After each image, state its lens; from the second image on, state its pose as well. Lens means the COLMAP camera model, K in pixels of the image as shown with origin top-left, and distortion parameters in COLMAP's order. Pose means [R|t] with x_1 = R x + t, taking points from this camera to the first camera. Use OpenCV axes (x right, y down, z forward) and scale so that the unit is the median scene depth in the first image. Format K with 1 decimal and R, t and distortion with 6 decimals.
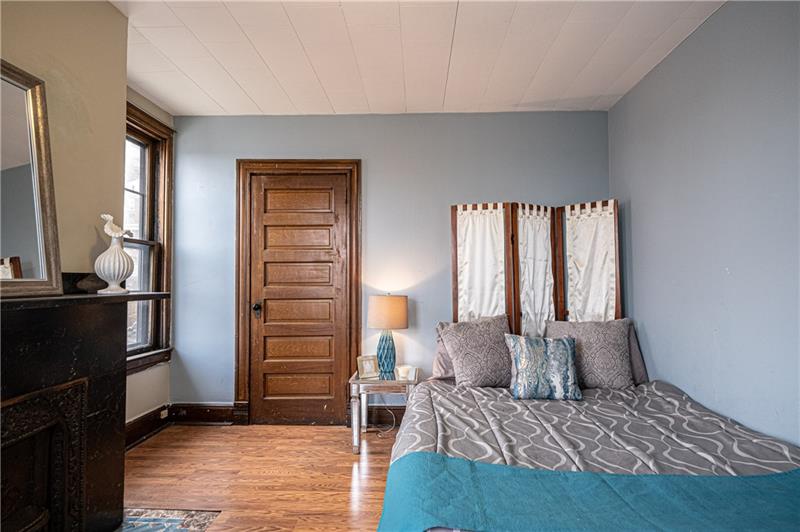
lens RADIAL K [[399.2, 0, 403.0], [0, 399.2, 269.2], [0, 0, 1]] dist [0.004585, -0.001422]
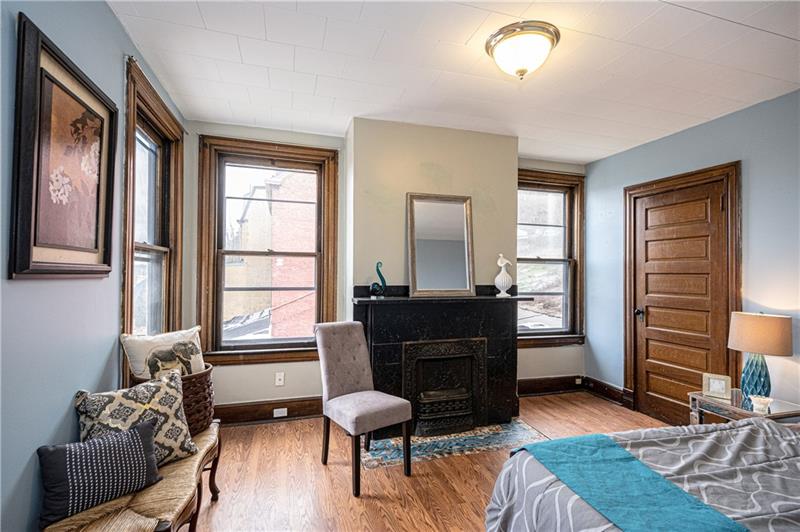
lens RADIAL K [[399.2, 0, 405.7], [0, 399.2, 265.3], [0, 0, 1]] dist [0.004585, -0.001422]
pose [[0.309947, -0.010822, -0.950692, 0.537975], [0.021051, 0.999768, -0.004518, -0.050909], [0.950521, -0.018613, 0.310103, -0.004179]]
